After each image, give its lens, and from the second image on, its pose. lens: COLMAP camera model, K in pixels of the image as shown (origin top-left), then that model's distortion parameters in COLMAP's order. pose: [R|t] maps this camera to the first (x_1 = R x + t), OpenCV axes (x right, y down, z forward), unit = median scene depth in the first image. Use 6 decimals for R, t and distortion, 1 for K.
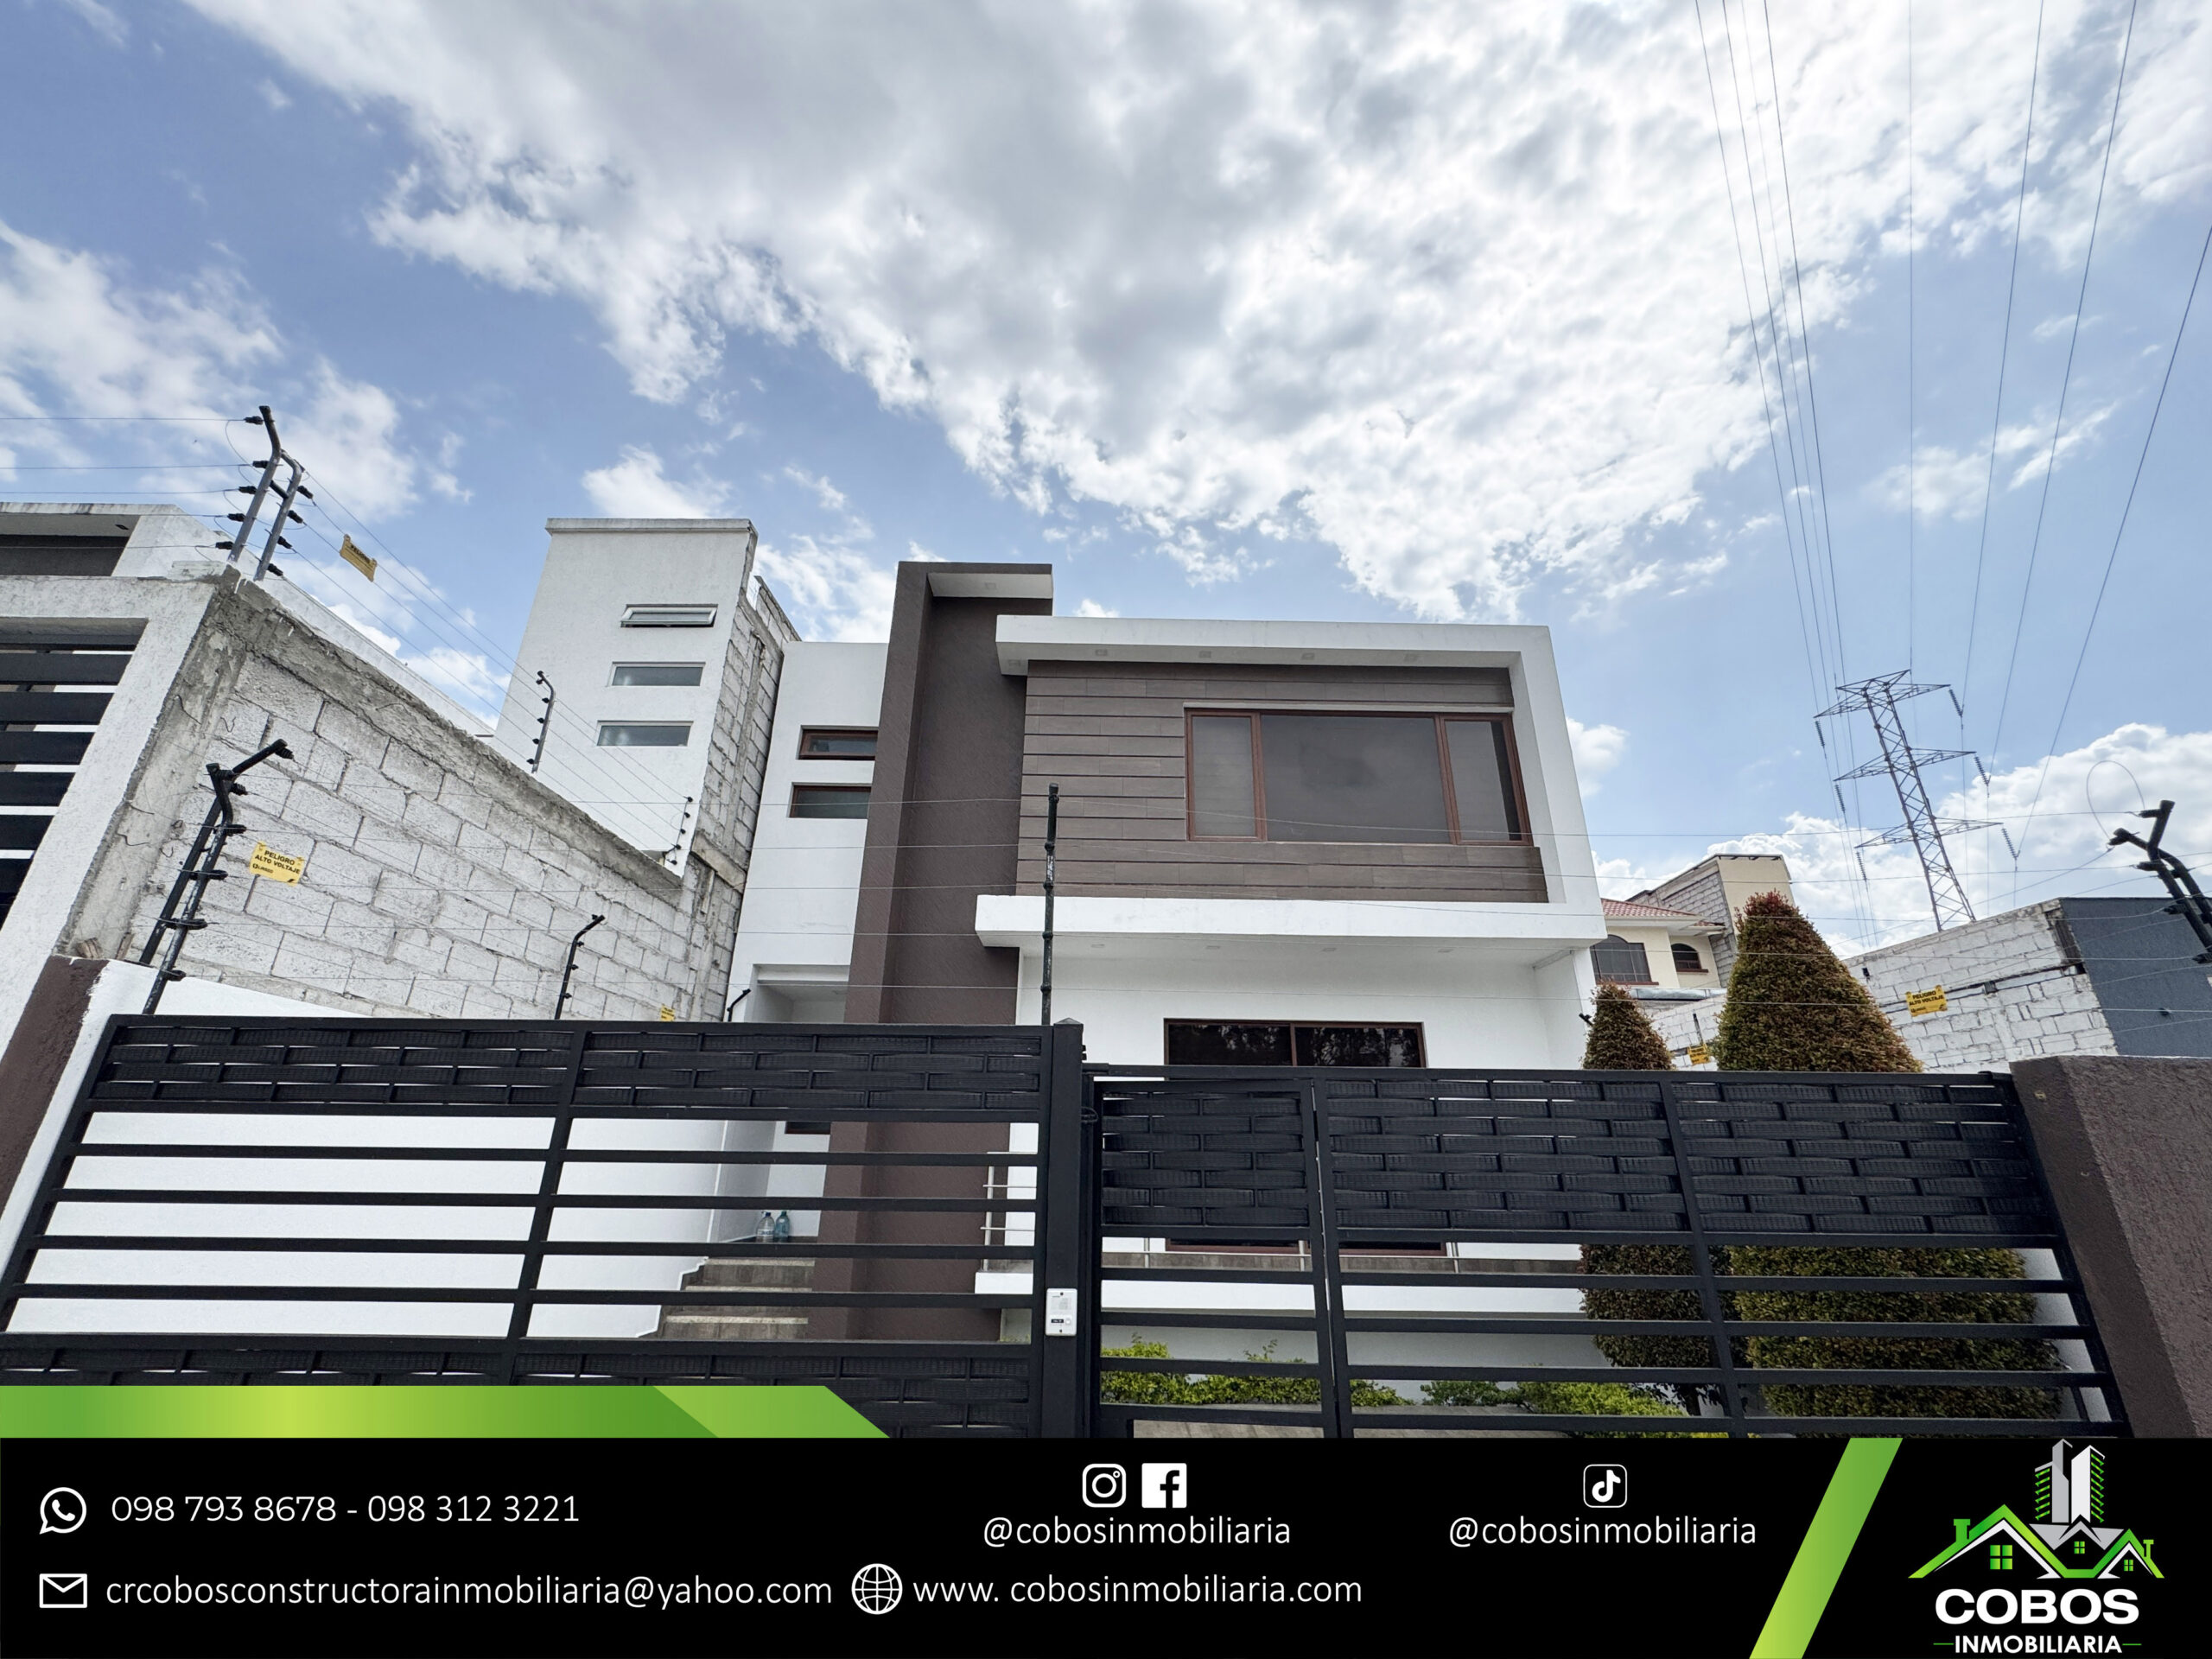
lens RADIAL K [[887.1, 0, 1139.7], [0, 887.1, 833.2], [0, 0, 1]] dist [-0.000293, -0.000181]
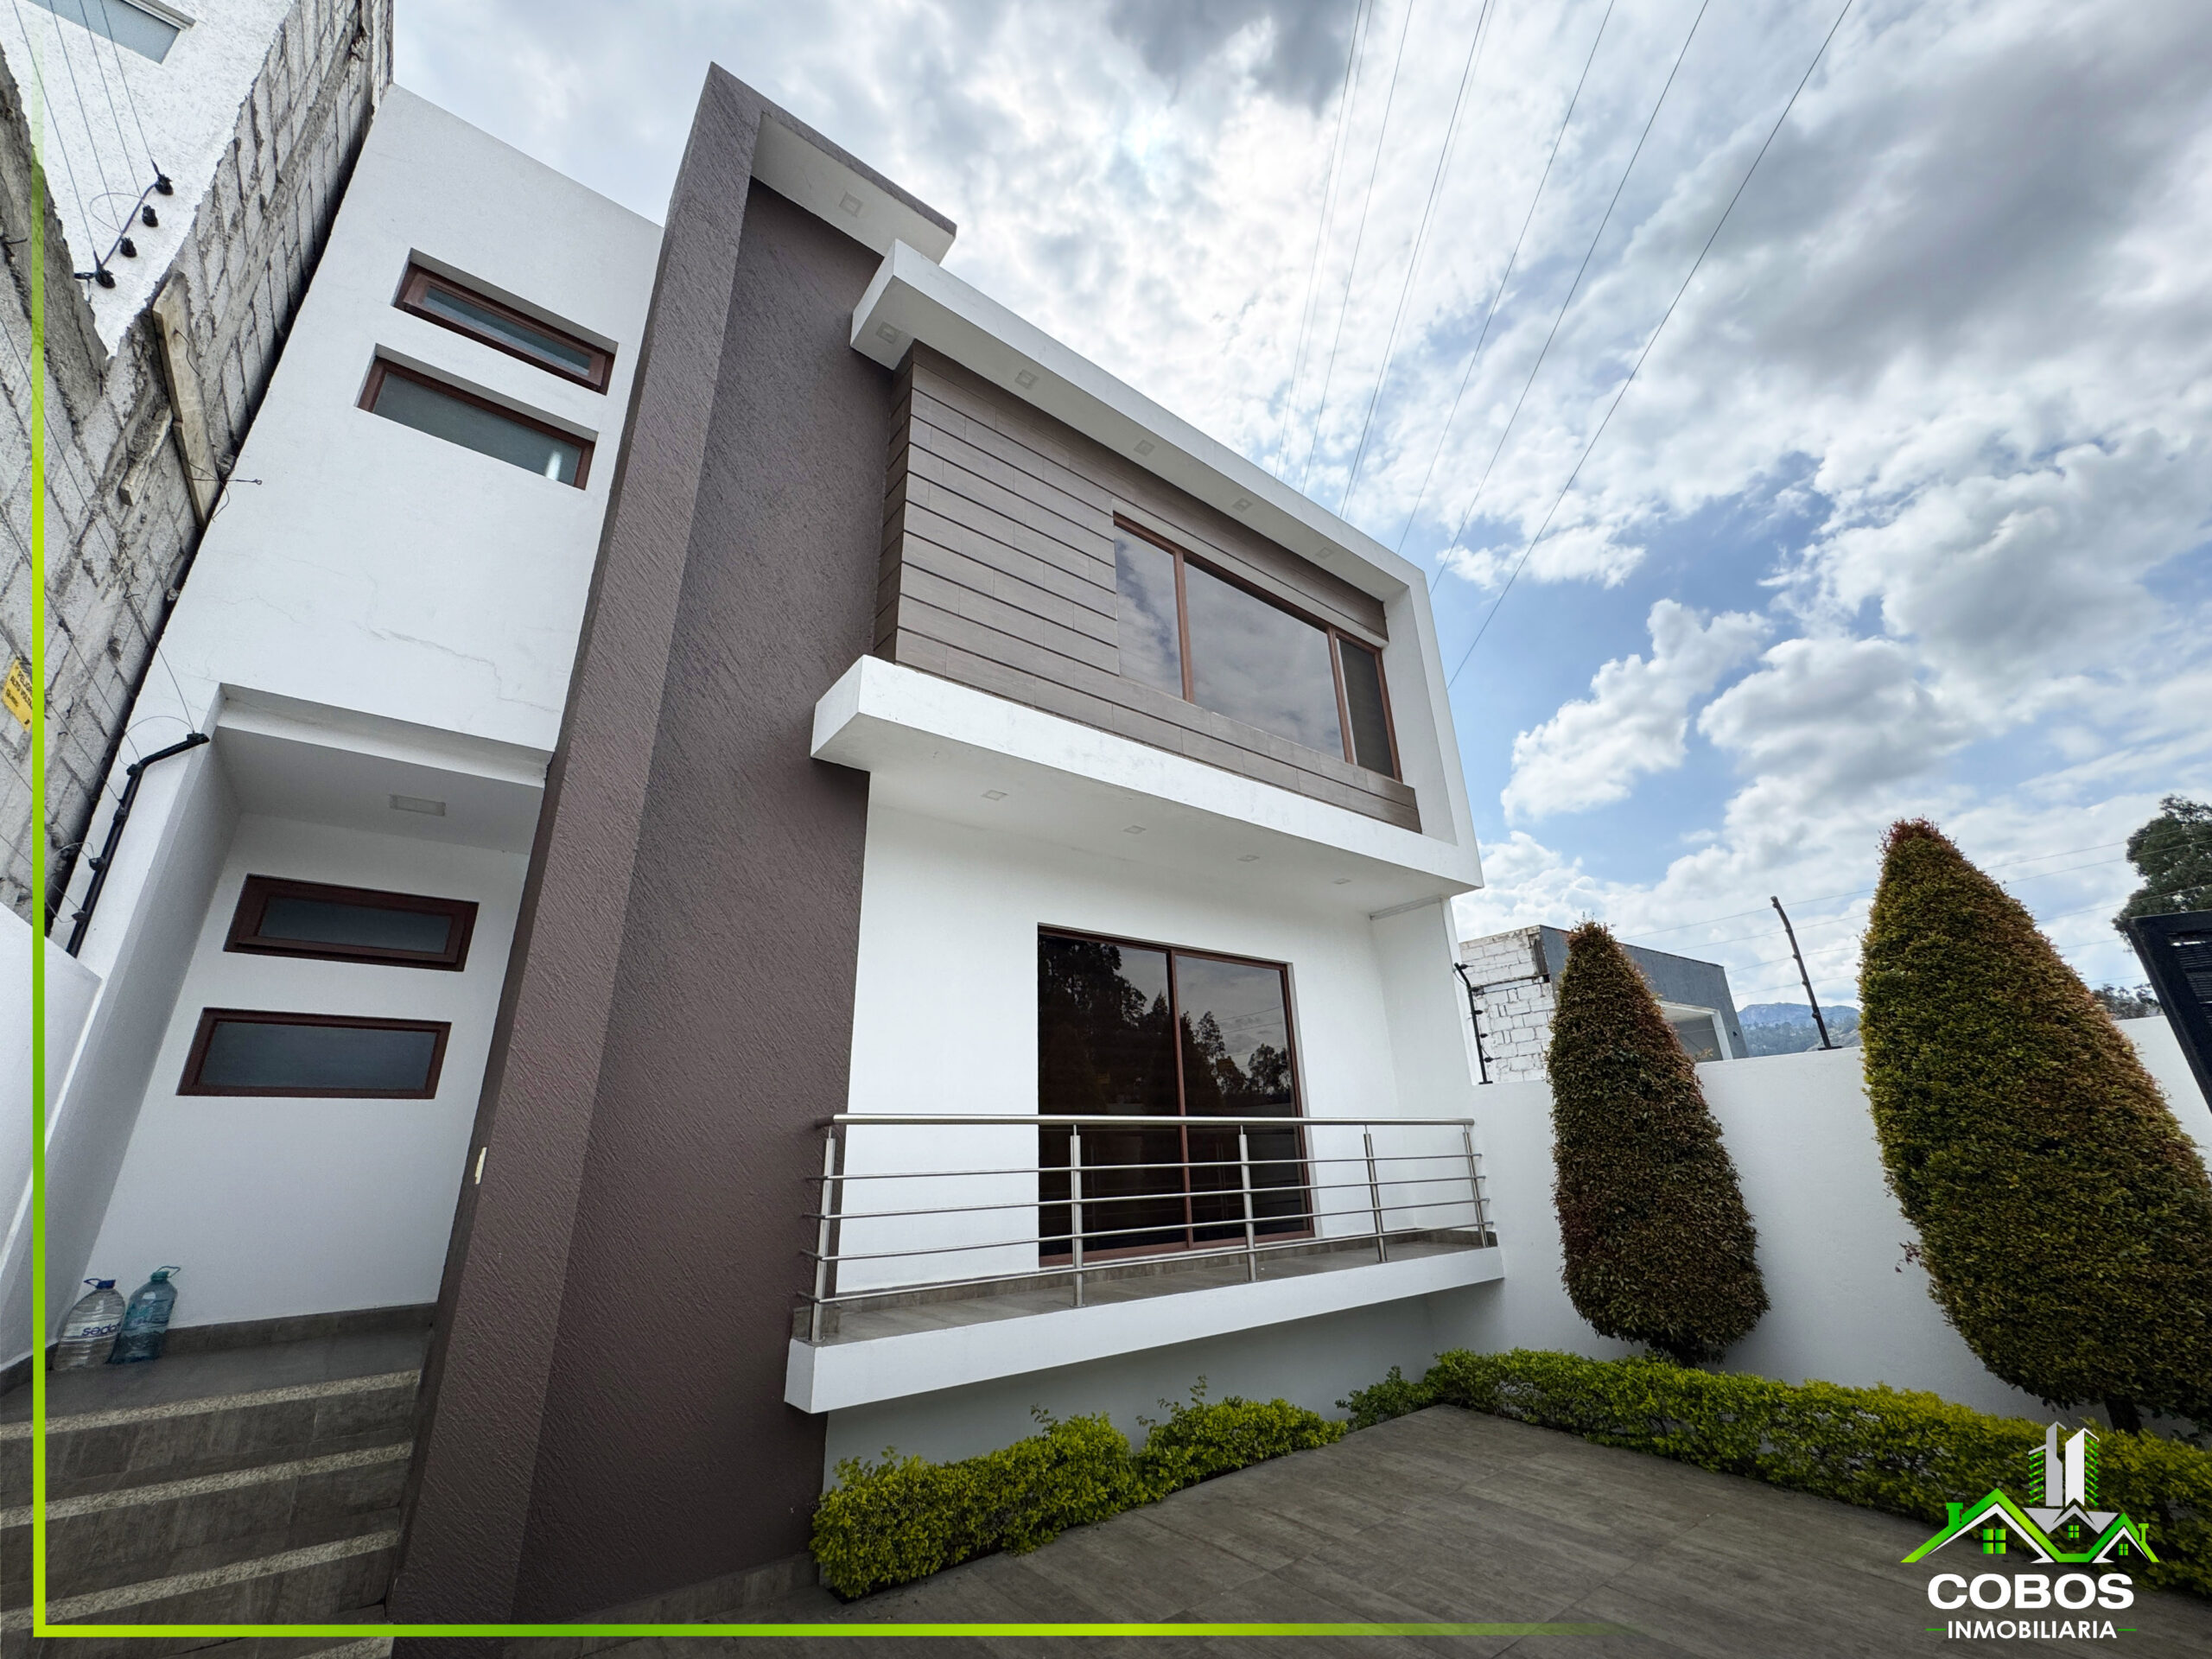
lens RADIAL K [[887.1, 0, 1139.7], [0, 887.1, 833.2], [0, 0, 1]] dist [-0.000293, -0.000181]
pose [[0.795664, 0.170676, 0.581196, -0.311324], [-0.167220, 0.984088, -0.060064, 0.163767], [-0.582199, -0.049396, 0.811544, 0.394579]]
